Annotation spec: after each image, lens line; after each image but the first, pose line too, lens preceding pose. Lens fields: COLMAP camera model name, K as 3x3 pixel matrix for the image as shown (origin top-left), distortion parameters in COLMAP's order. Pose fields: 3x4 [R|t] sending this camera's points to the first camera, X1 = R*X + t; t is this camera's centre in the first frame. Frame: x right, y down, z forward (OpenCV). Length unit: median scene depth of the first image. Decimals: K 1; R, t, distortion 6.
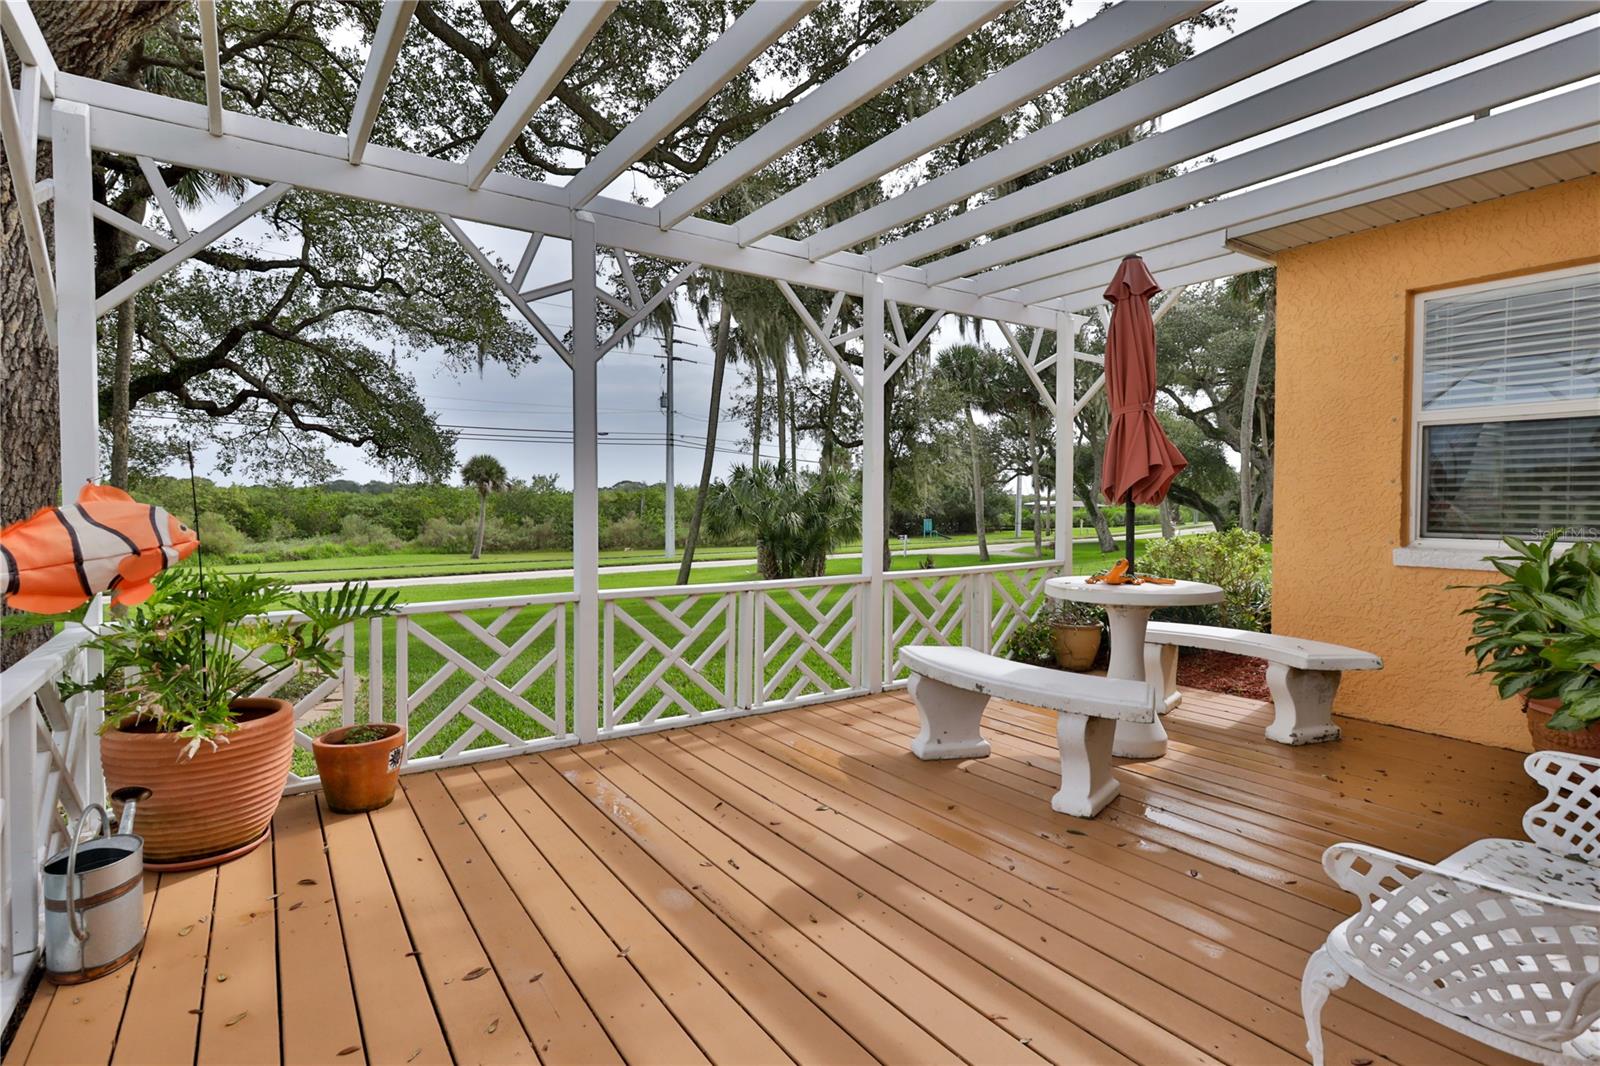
lens RADIAL K [[785.3, 0, 811.1], [0, 785.3, 519.5], [0, 0, 1]] dist [-0.001752, -0.000182]
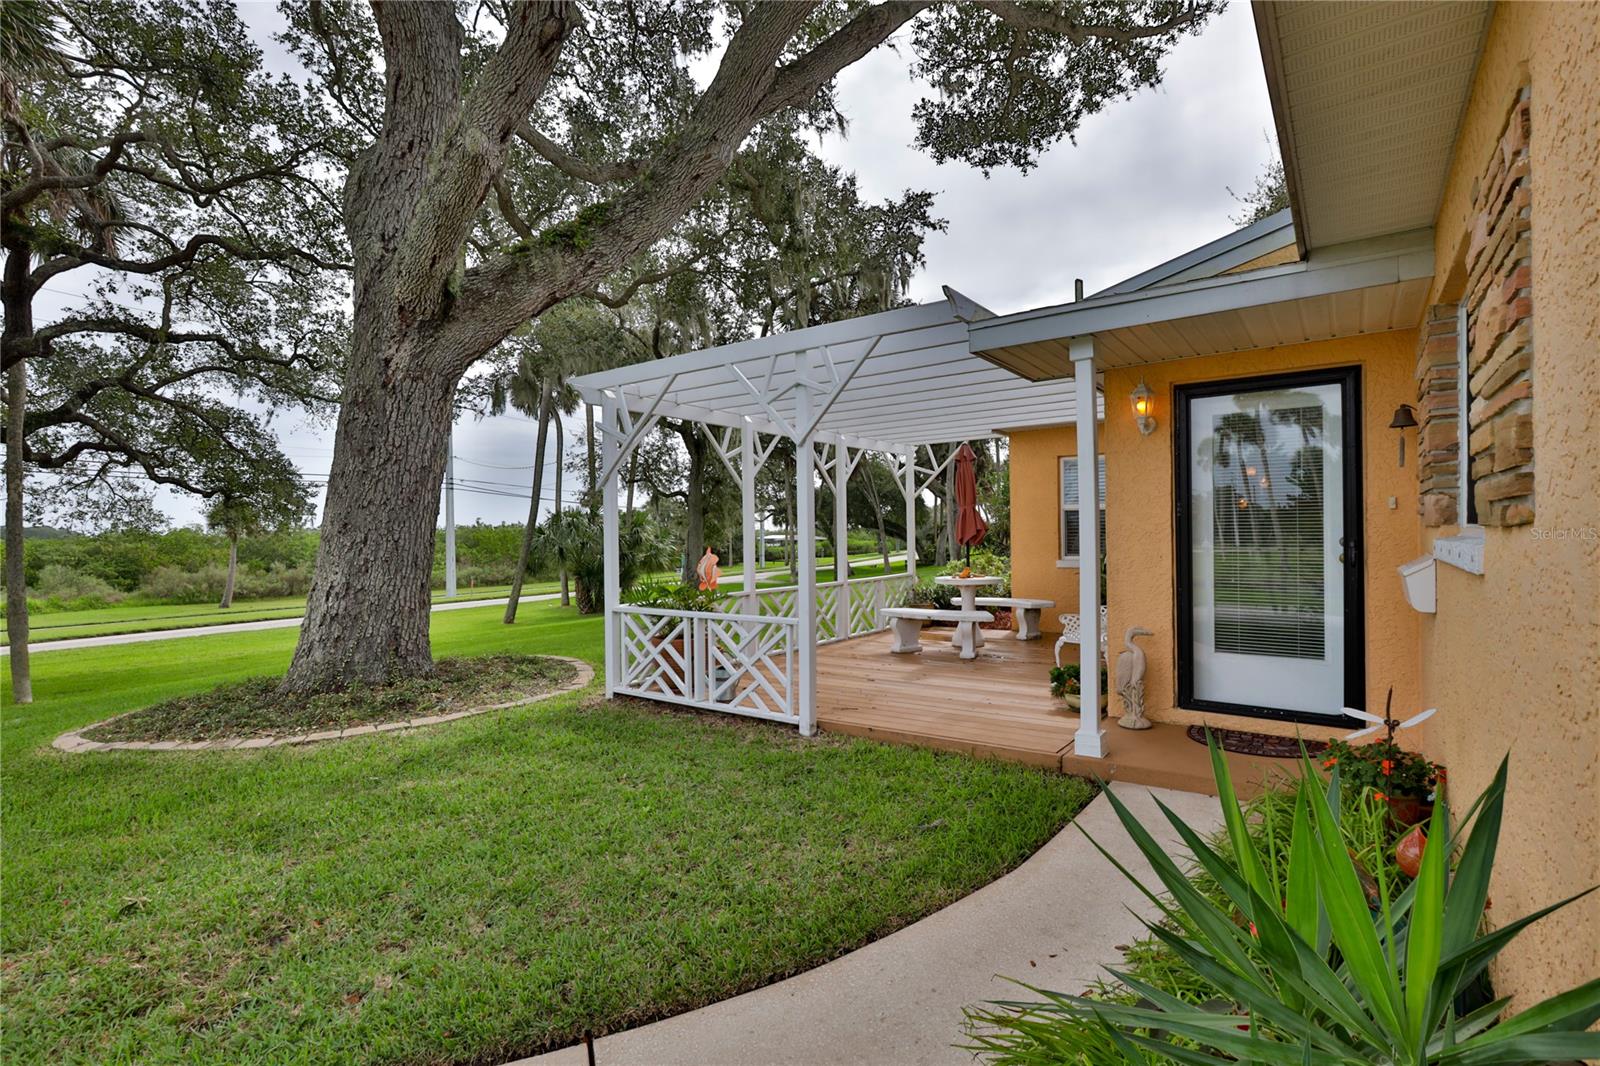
lens RADIAL K [[785.3, 0, 795.0], [0, 785.3, 534.5], [0, 0, 1]] dist [-0.001752, -0.000182]
pose [[0.939759, -0.016722, 0.341428, -0.158635], [0.025185, 0.999475, -0.020369, -0.002746], [-0.340908, 0.027740, 0.939687, -0.189743]]
